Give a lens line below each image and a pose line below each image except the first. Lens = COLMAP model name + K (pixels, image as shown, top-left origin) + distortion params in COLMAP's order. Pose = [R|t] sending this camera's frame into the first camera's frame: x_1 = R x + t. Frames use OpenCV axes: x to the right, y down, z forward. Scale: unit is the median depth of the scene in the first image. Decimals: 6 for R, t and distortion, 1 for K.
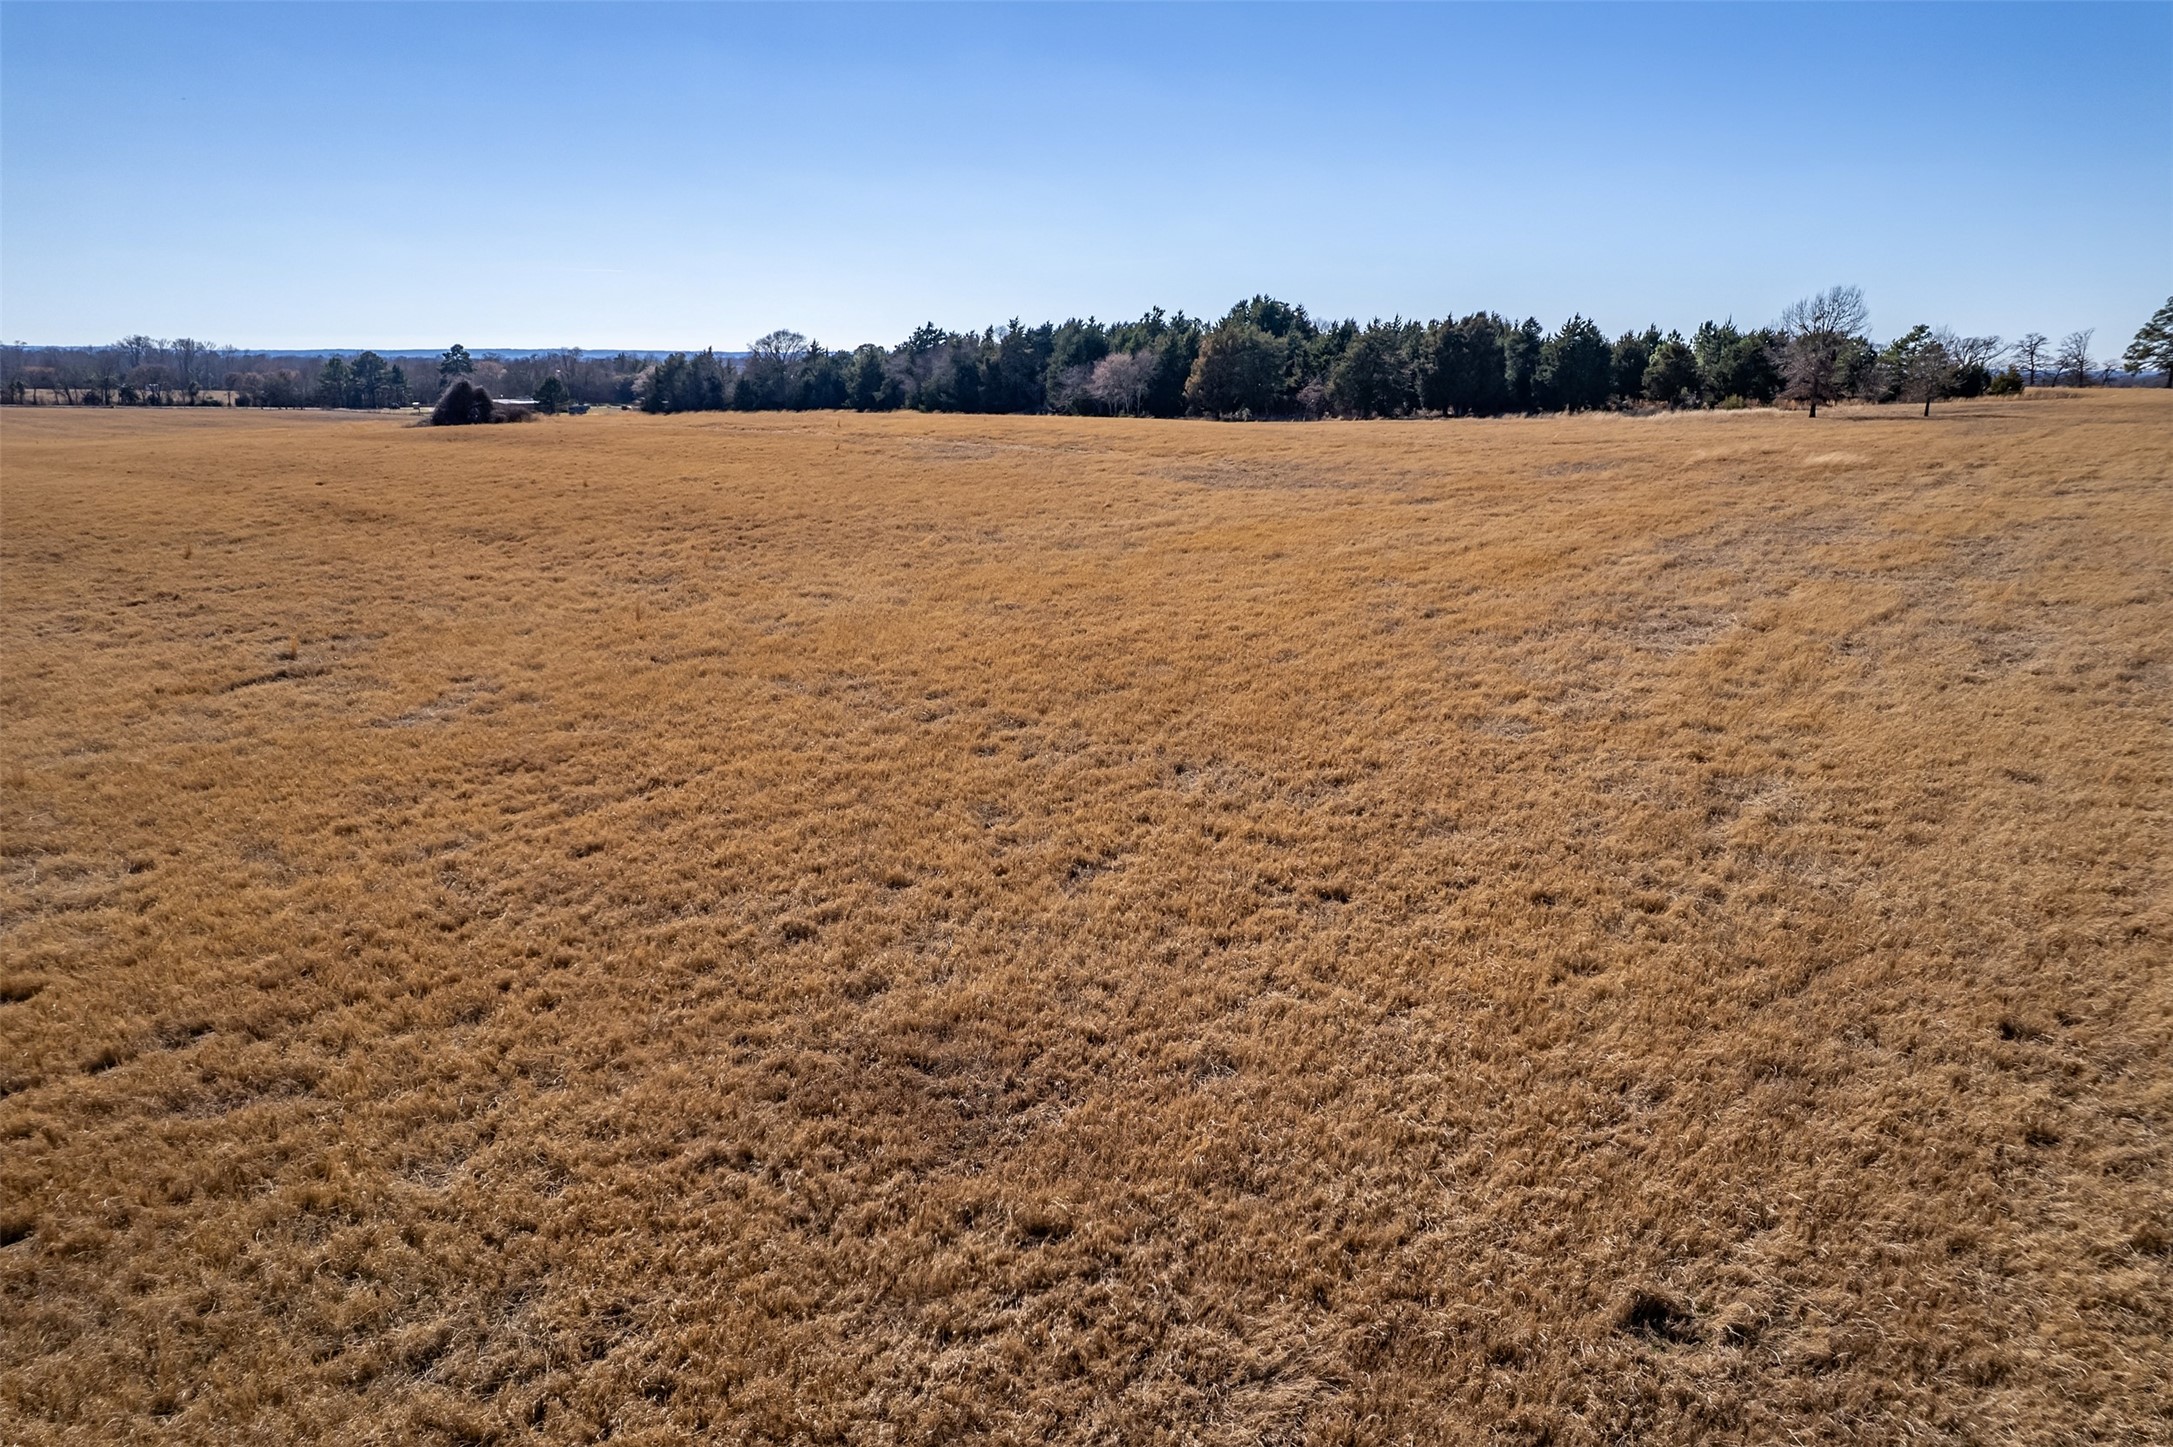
lens RADIAL K [[1390.2, 0, 1092.6], [0, 1390.2, 729.1], [0, 0, 1]] dist [-0.073325, 0.068771]
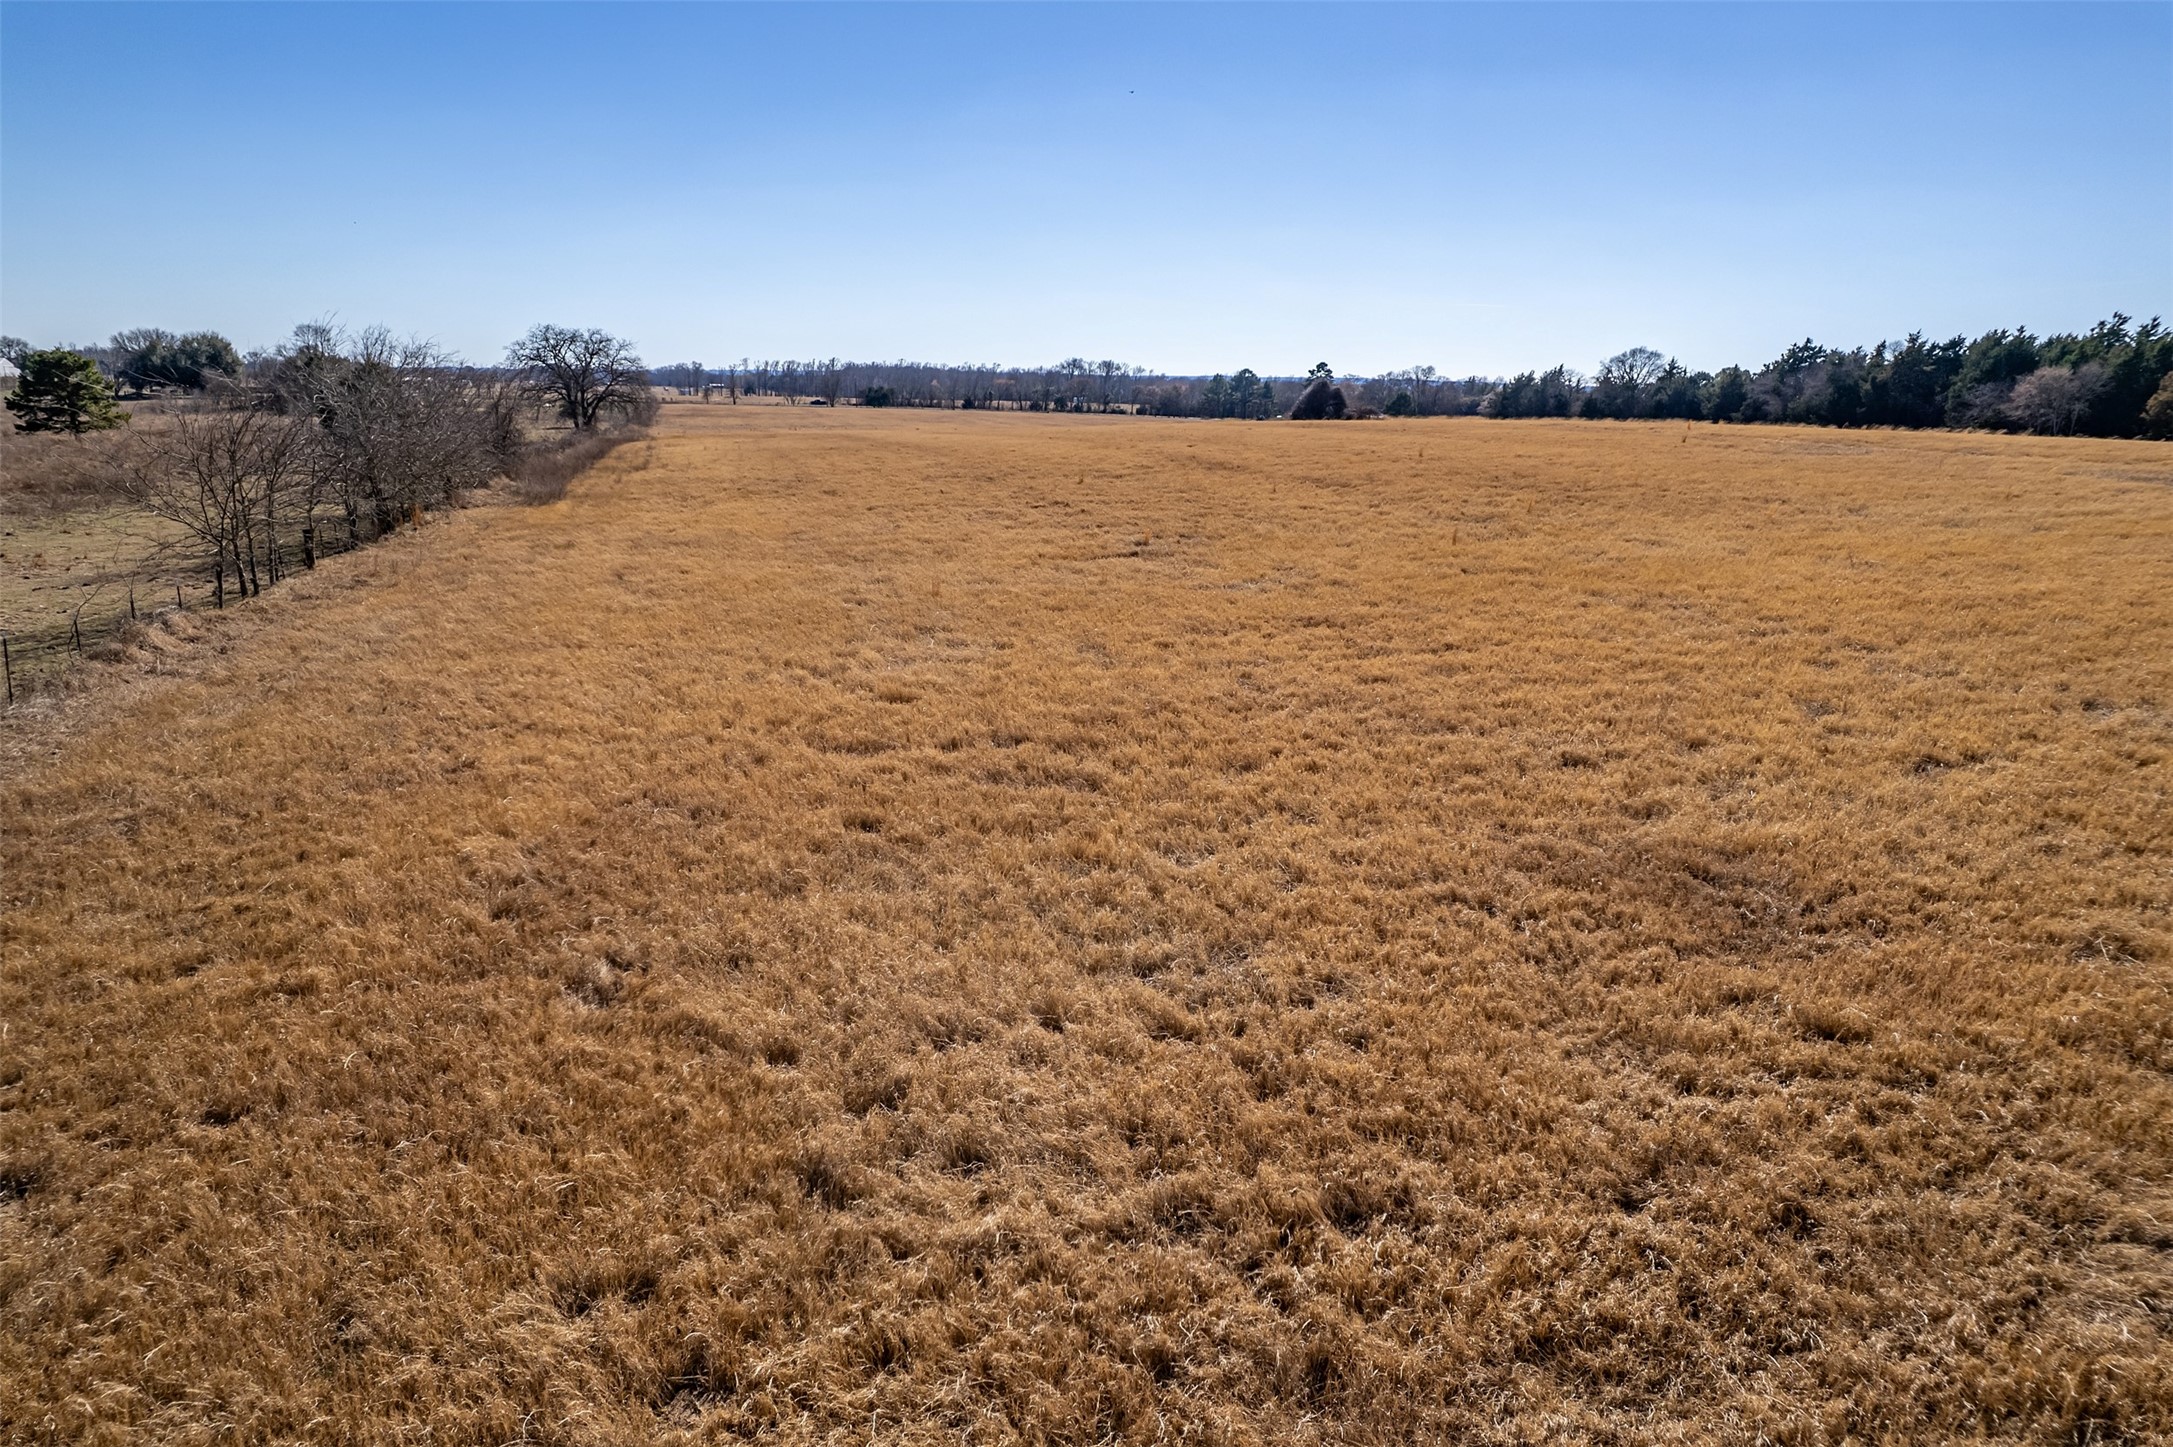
lens RADIAL K [[1390.2, 0, 1093.7], [0, 1390.2, 732.1], [0, 0, 1]] dist [-0.073325, 0.068771]
pose [[0.837022, 0.138506, -0.529348, 0.001375], [-0.144985, 0.988993, 0.029519, 0.149031], [0.527611, 0.052039, 0.847891, 0.049975]]
